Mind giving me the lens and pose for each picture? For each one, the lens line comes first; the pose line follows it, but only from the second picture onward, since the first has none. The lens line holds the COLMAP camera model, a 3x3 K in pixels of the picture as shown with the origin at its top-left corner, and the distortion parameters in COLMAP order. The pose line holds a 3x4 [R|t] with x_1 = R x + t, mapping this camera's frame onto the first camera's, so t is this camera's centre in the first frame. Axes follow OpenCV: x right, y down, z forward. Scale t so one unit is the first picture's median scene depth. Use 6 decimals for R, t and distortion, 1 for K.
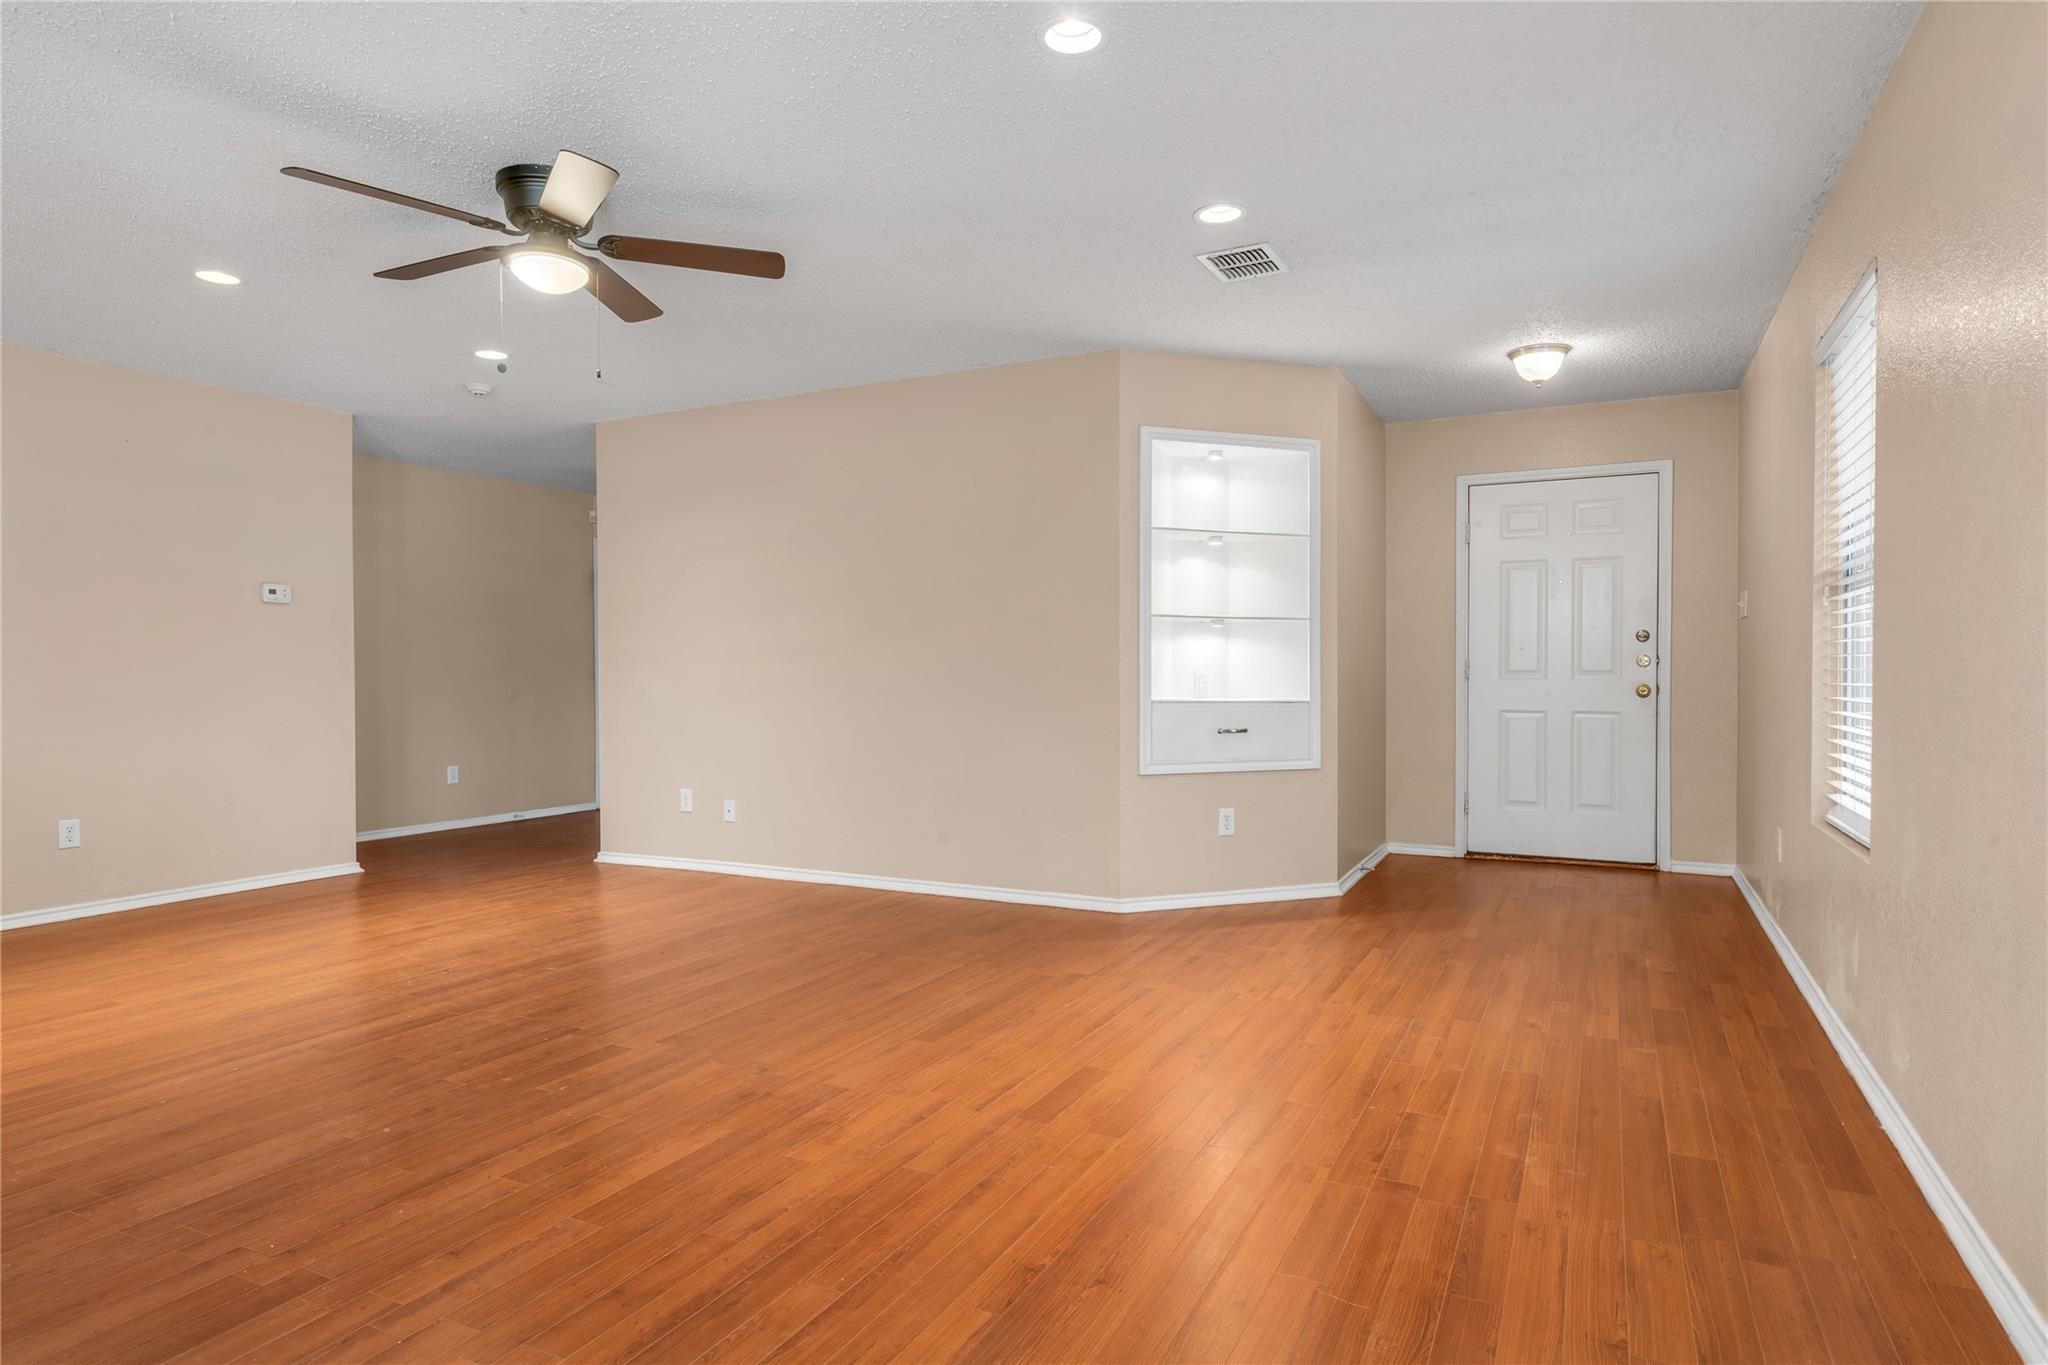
lens RADIAL K [[1331.6, 0, 1024.0], [0, 1331.6, 682.5], [0, 0, 1]] dist [-0.000523, 0.000325]
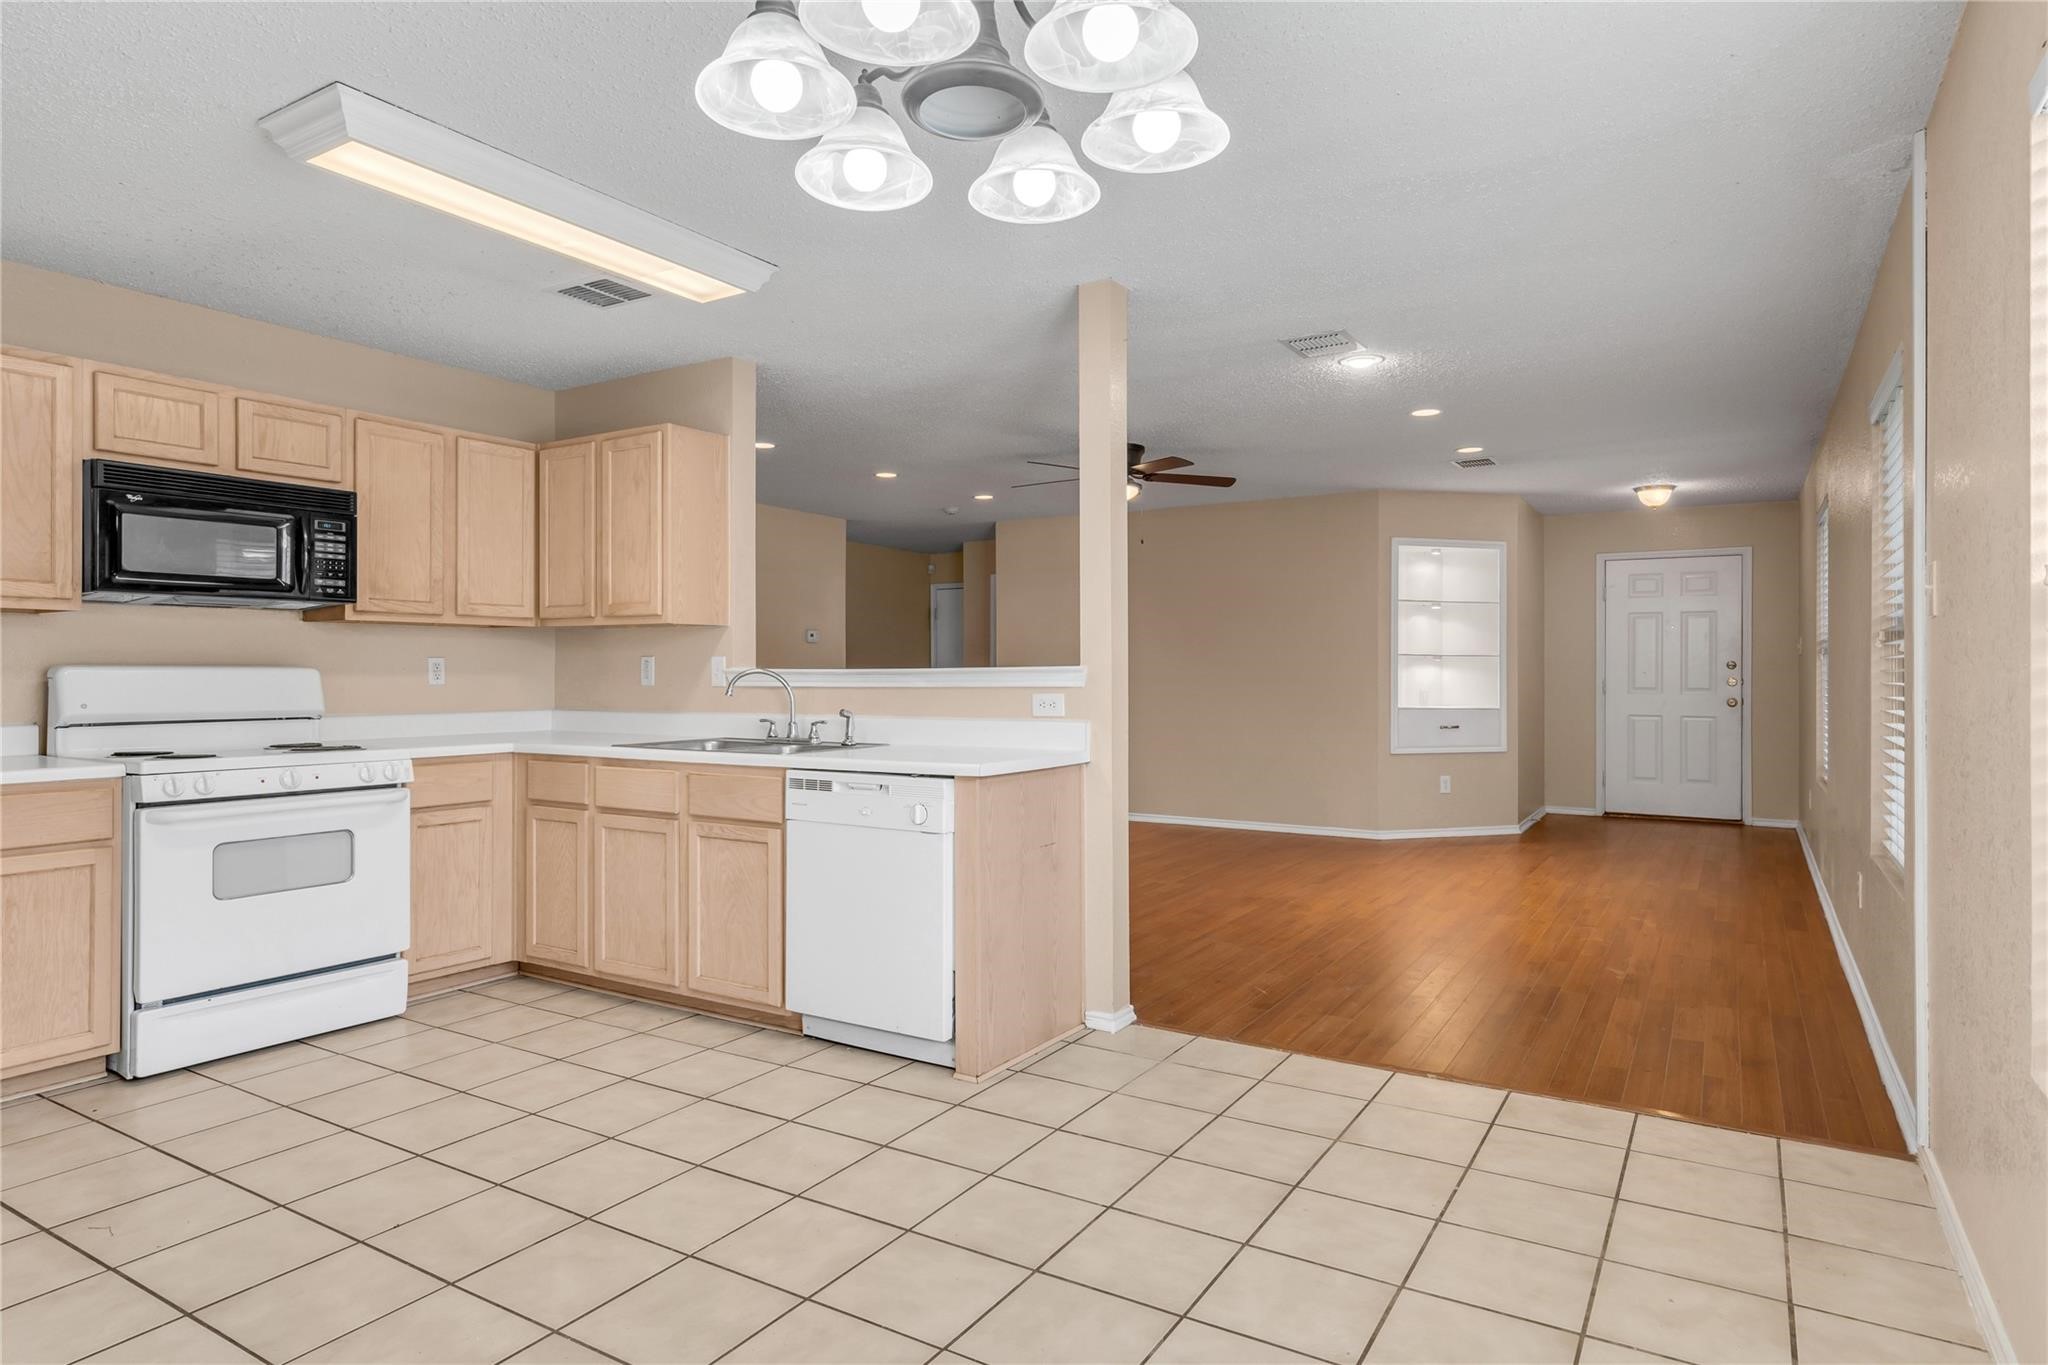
lens RADIAL K [[1153.6, 0, 1026.1], [0, 1153.6, 675.9], [0, 0, 1]] dist [0.002692, 0.000921]
pose [[0.990809, 0.001282, -0.135265, -0.149646], [-0.002559, 0.999954, -0.009262, -0.010118], [0.135247, 0.009523, 0.990766, -0.409418]]
